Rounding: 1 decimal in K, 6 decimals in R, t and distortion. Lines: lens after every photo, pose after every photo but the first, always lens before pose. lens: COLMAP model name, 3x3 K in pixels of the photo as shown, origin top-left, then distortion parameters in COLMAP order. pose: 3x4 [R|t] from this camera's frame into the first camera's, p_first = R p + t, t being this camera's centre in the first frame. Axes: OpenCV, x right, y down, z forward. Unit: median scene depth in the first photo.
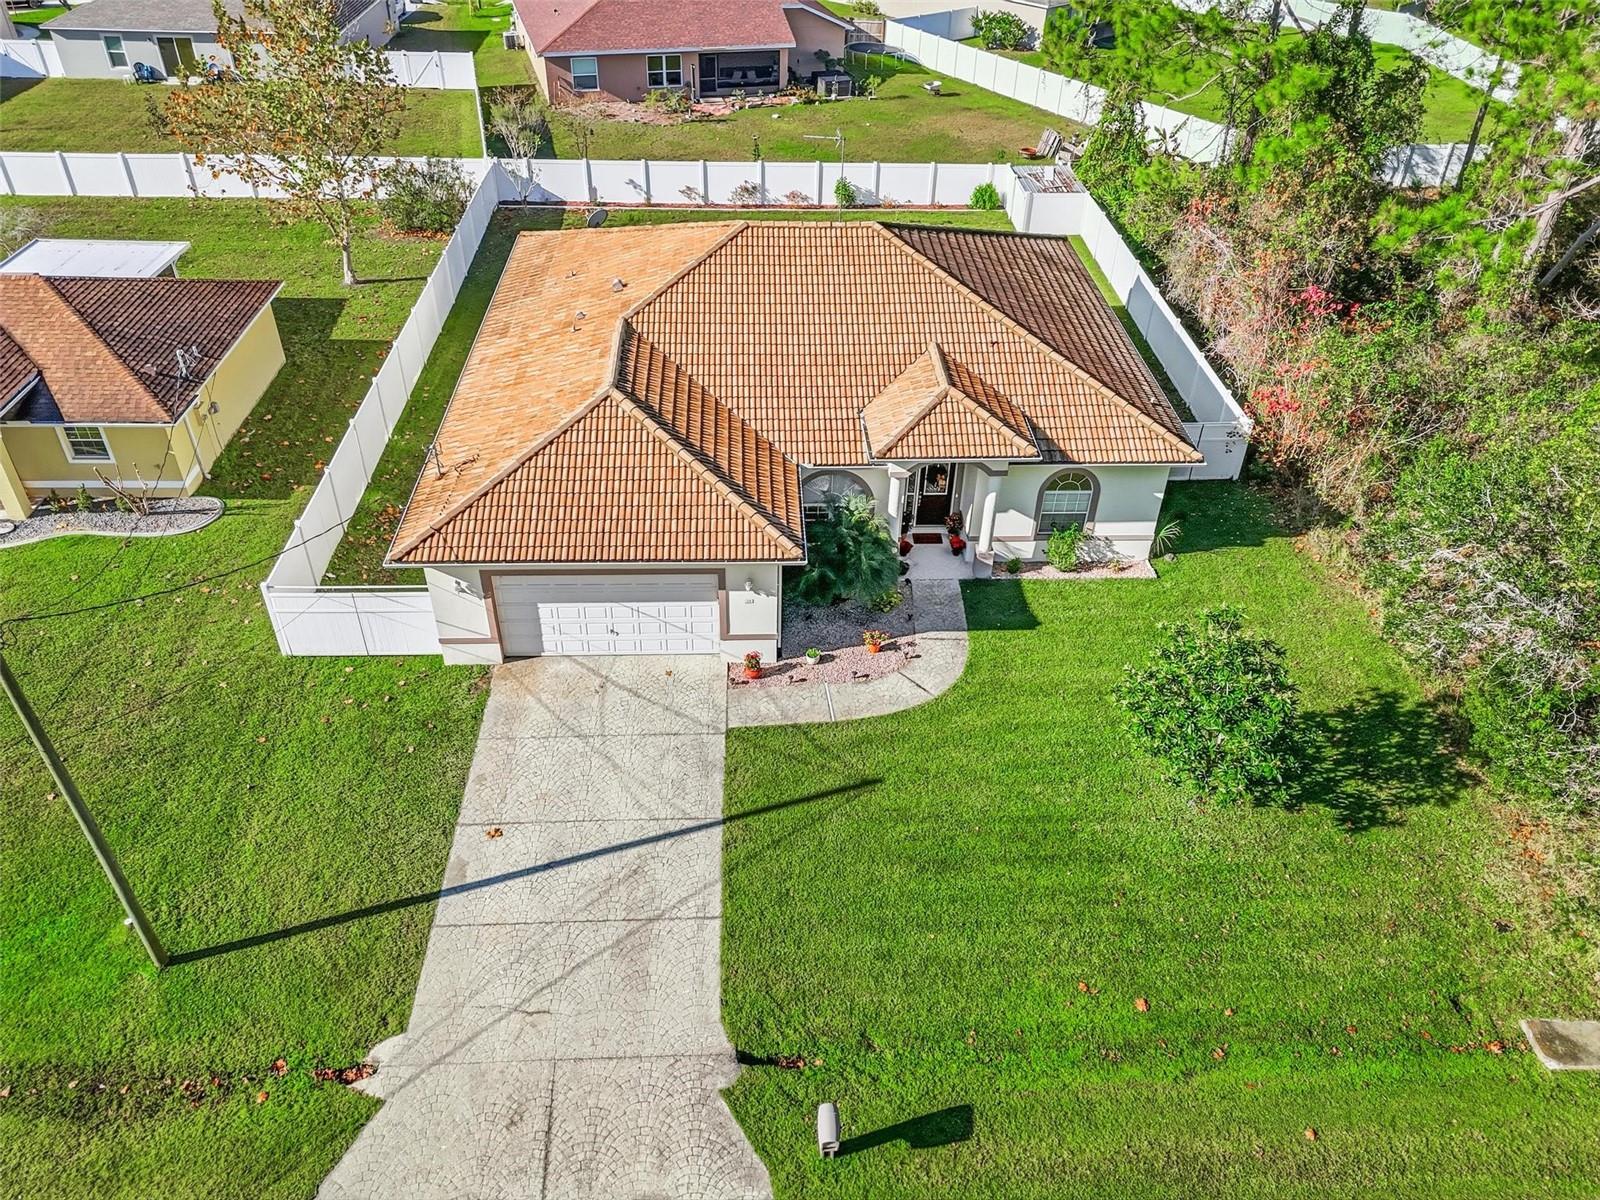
lens RADIAL K [[1174.9, 0, 798.0], [0, 1174.9, 599.1], [0, 0, 1]] dist [0.066632, -0.051097]
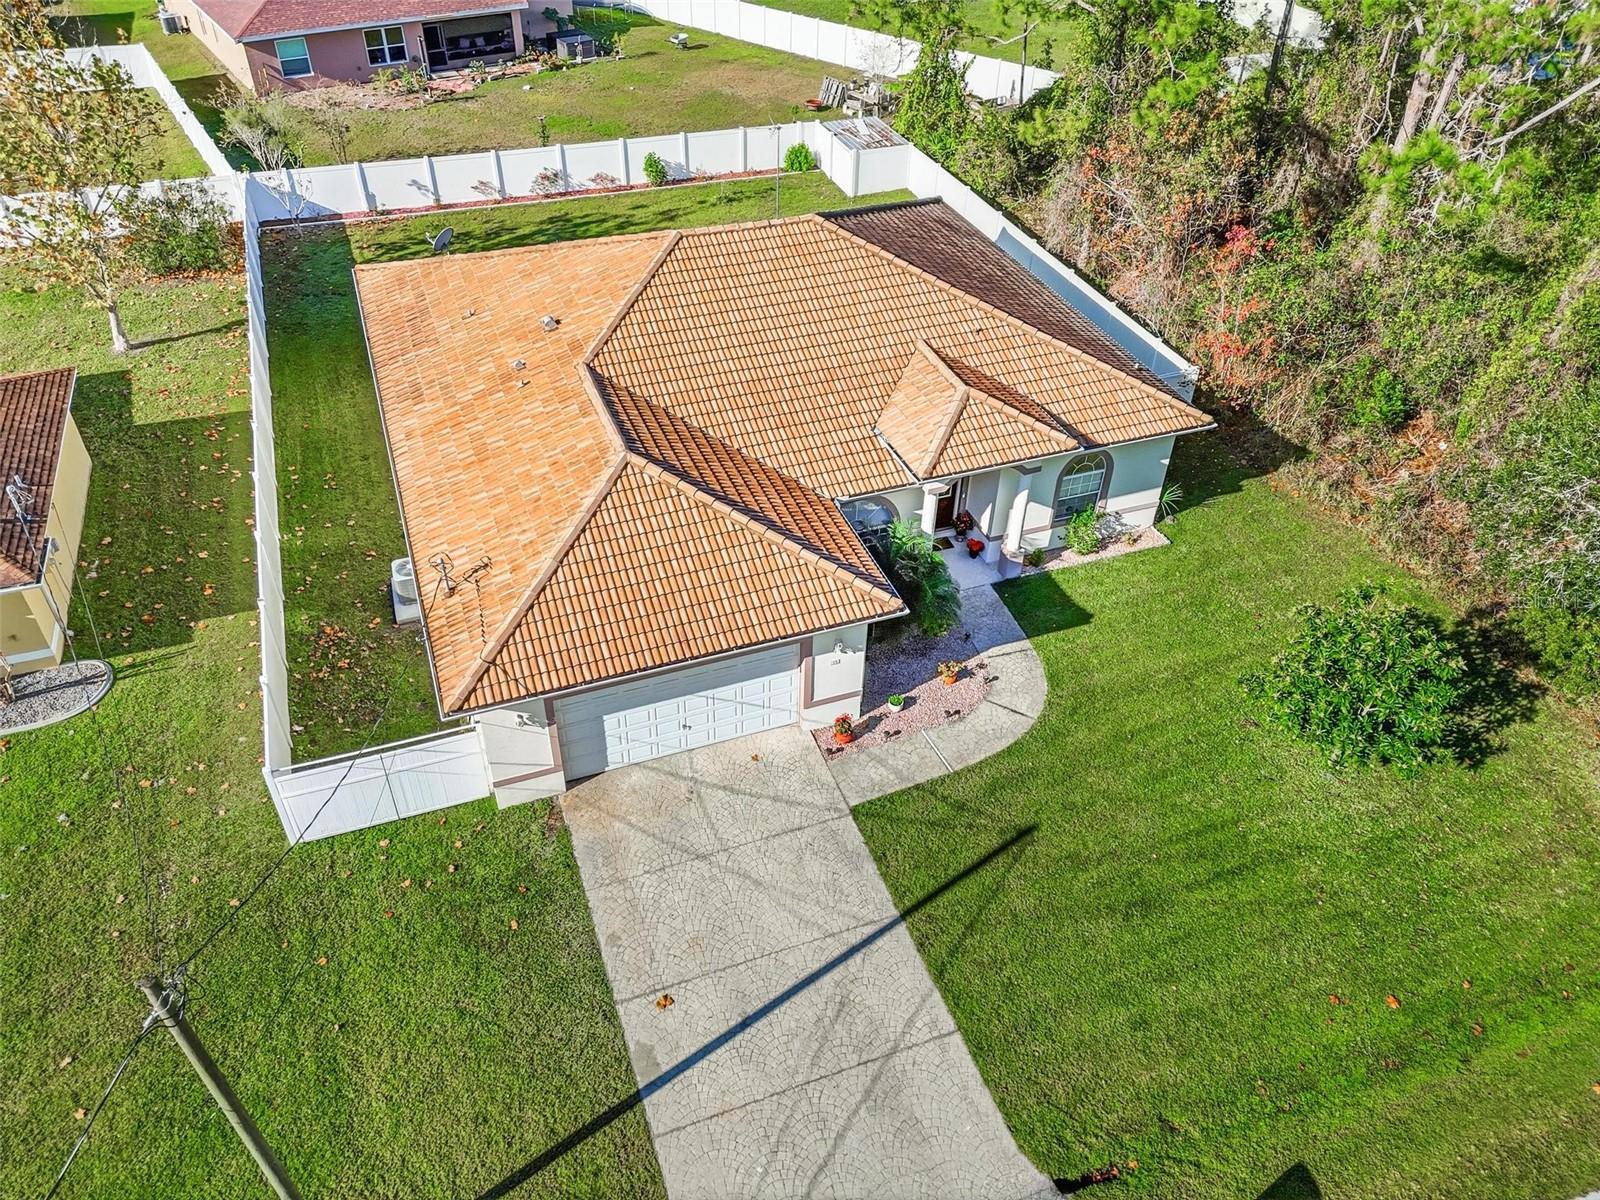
lens RADIAL K [[1174.9, 0, 798.0], [0, 1174.9, 599.1], [0, 0, 1]] dist [0.066632, -0.051097]
pose [[0.951054, -0.196885, 0.238185, -0.239201], [0.185298, 0.980162, 0.070330, -0.100033], [-0.247307, -0.022752, 0.968670, 0.116577]]
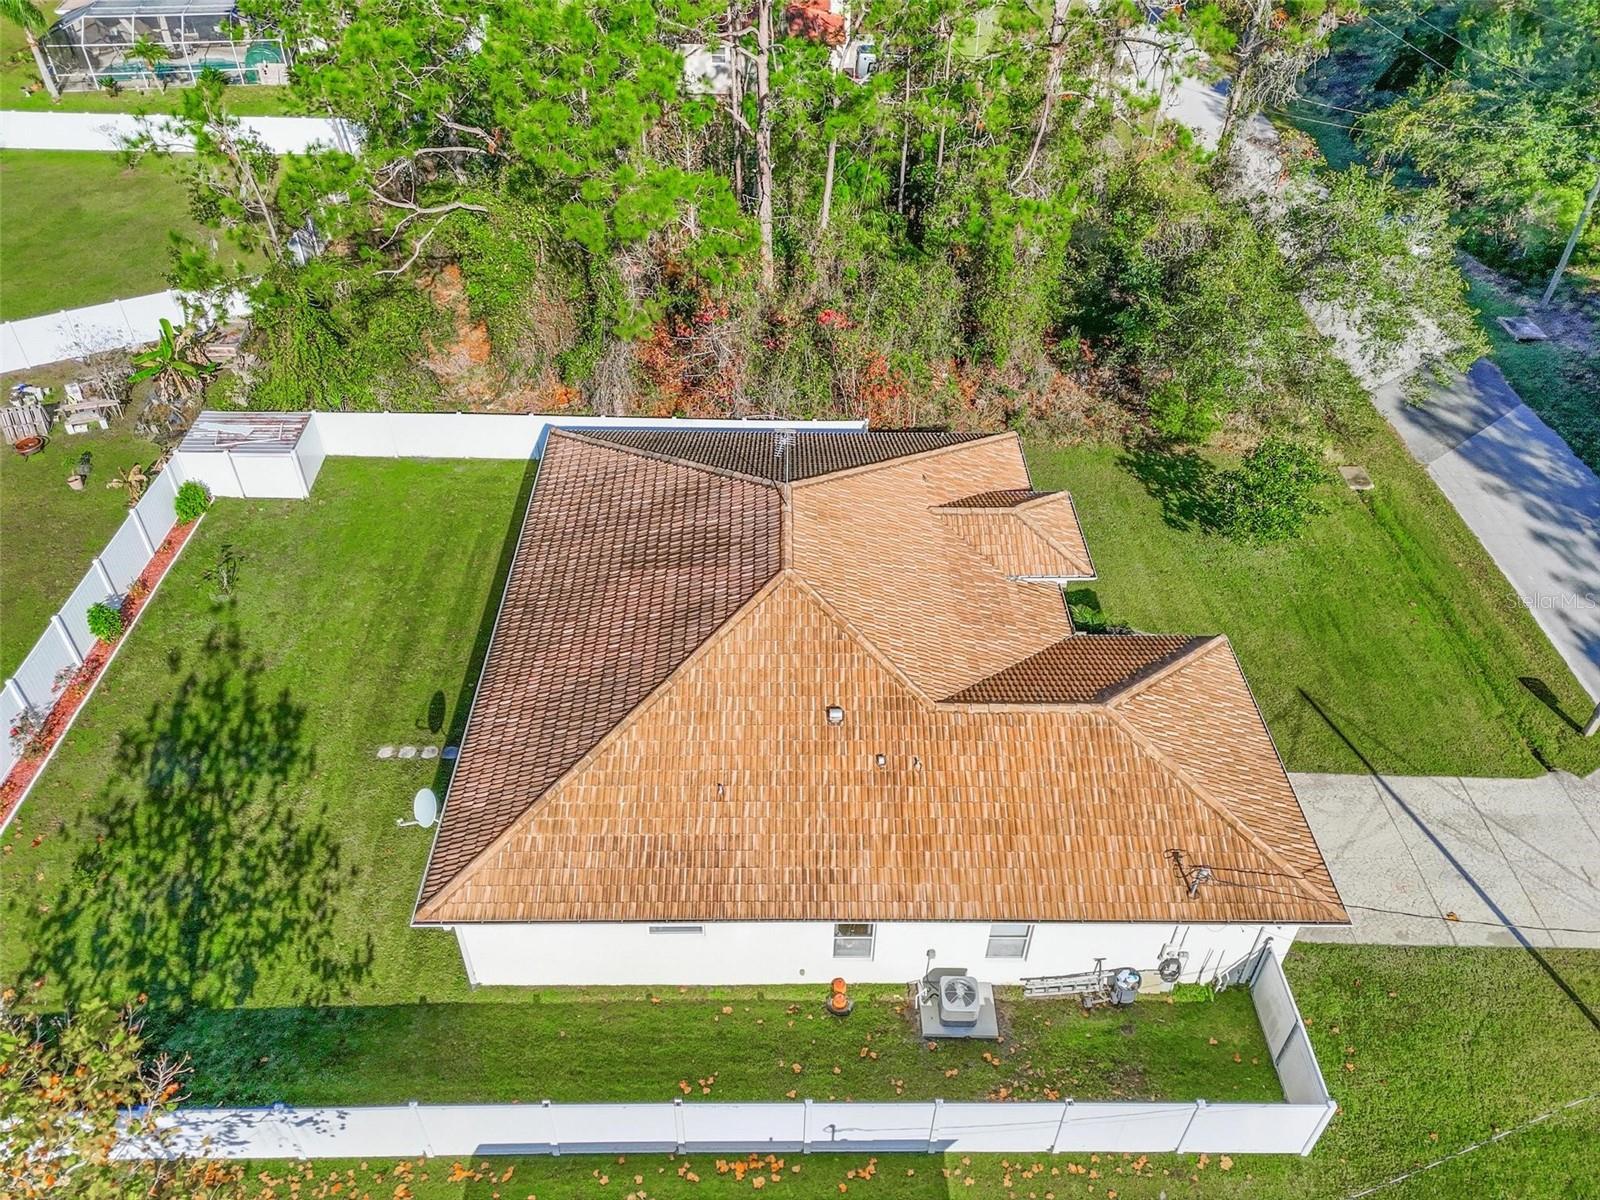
lens RADIAL K [[1174.9, 0, 798.0], [0, 1174.9, 599.1], [0, 0, 1]] dist [0.066632, -0.051097]
pose [[0.030281, -0.661775, 0.749091, -0.753205], [0.590065, 0.616747, 0.521005, -0.799619], [-0.806788, 0.426236, 0.409165, 0.692143]]
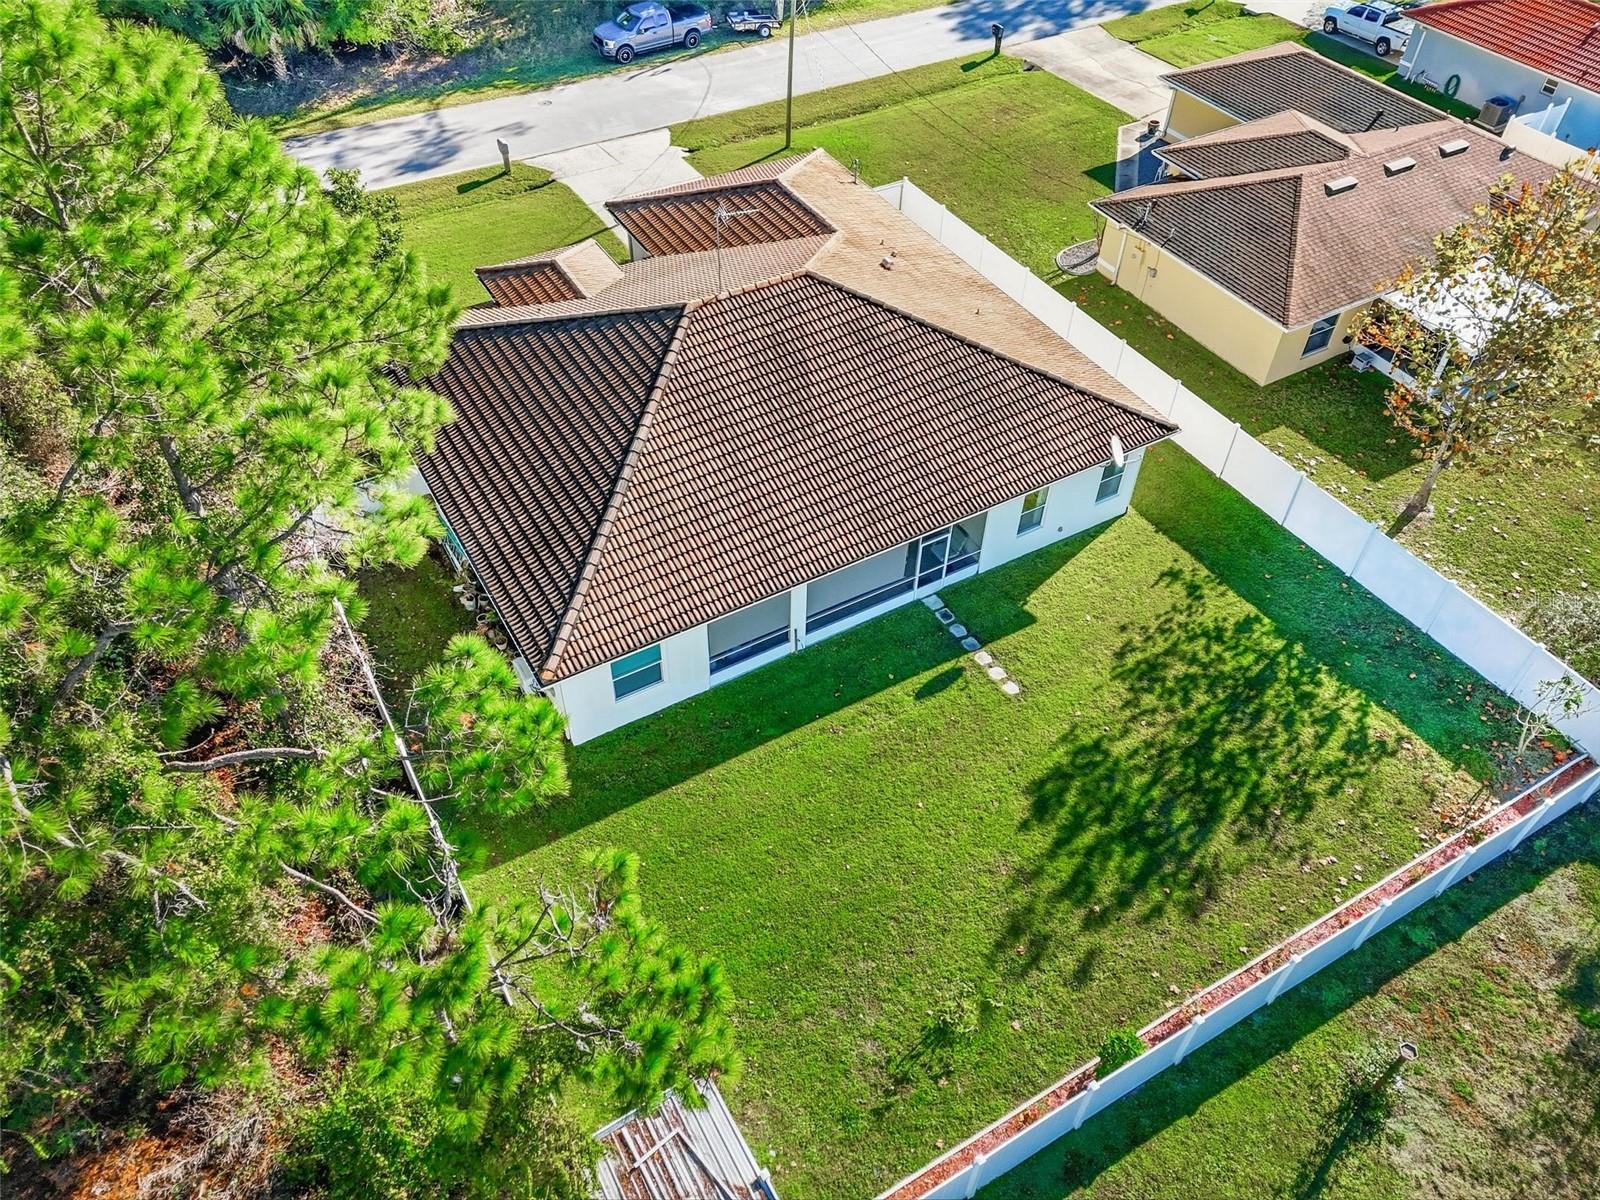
lens RADIAL K [[1174.9, 0, 798.0], [0, 1174.9, 599.1], [0, 0, 1]] dist [0.066632, -0.051097]
pose [[-0.884091, 0.311370, -0.348471, 0.417165], [-0.307331, 0.174344, 0.935496, -1.272354], [0.352039, 0.934159, -0.058442, 1.400049]]
